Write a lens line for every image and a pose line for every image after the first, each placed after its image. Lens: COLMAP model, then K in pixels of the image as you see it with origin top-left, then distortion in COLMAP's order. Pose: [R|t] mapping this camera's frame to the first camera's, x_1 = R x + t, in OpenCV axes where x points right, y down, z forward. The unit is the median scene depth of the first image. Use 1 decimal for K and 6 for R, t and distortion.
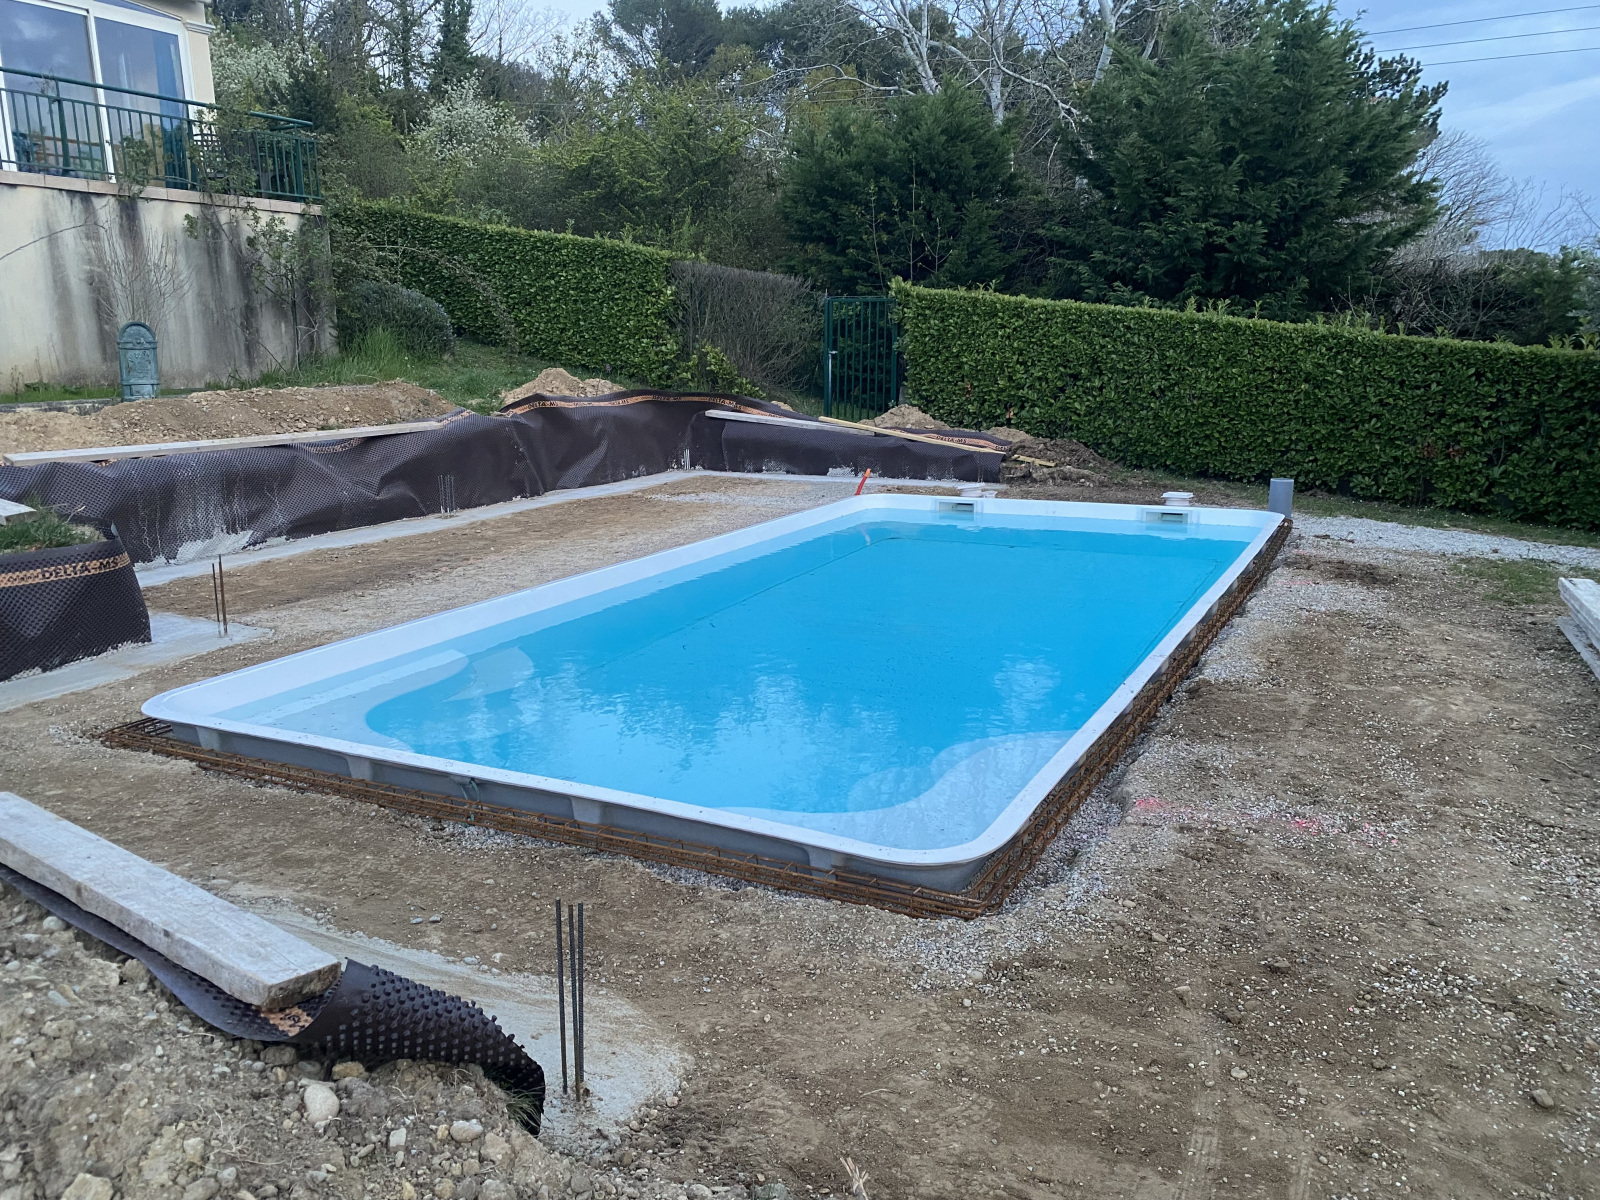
lens RADIAL K [[1237.3, 0, 800.0], [0, 1237.3, 600.0], [0, 0, 1]] dist [0.063041, 0.003563]
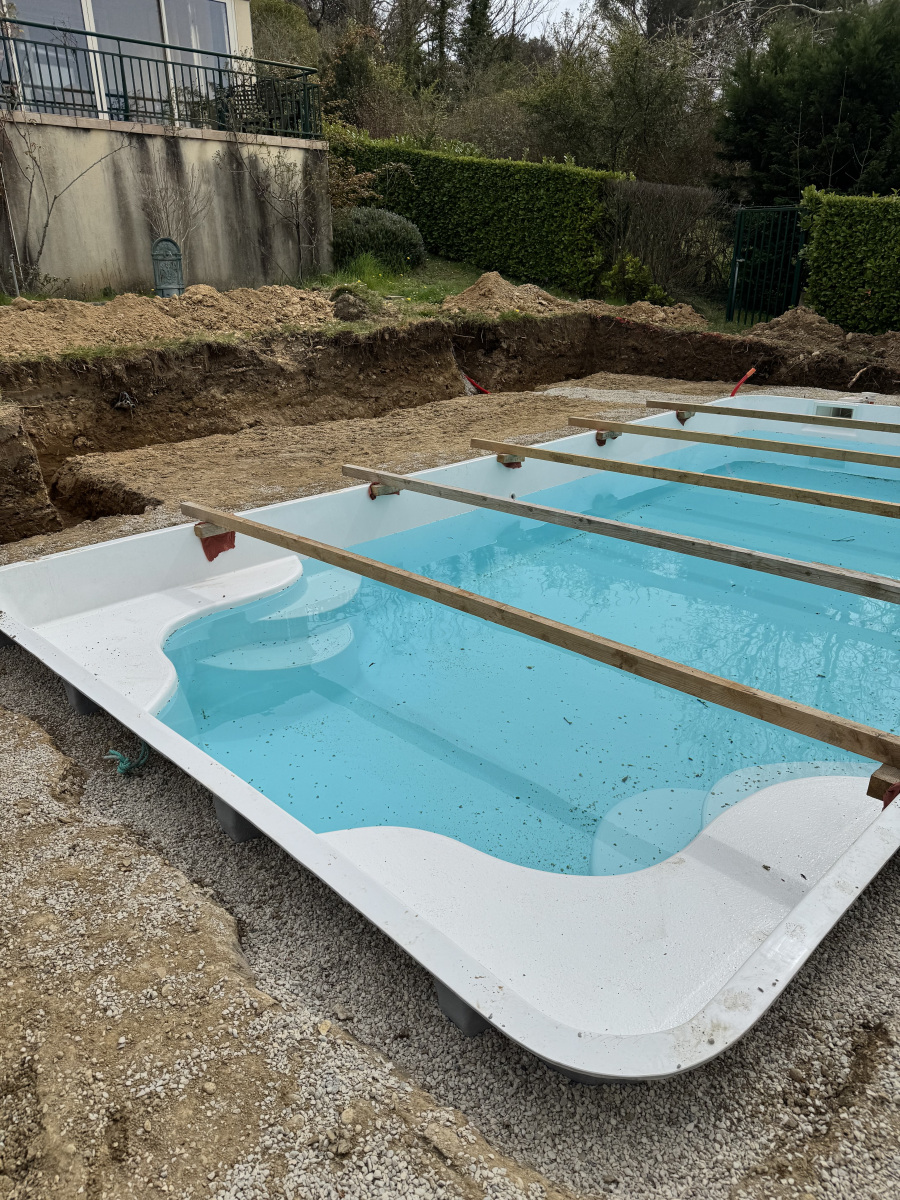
lens RADIAL K [[852.8, 0, 450.0], [0, 852.8, 600.0], [0, 0, 1]] dist [0.059198, -0.044831]
pose [[0.952974, 0.105889, -0.283949, 0.030024], [-0.057984, 0.983369, 0.172113, -0.017714], [0.297452, -0.147555, 0.943266, 0.140628]]
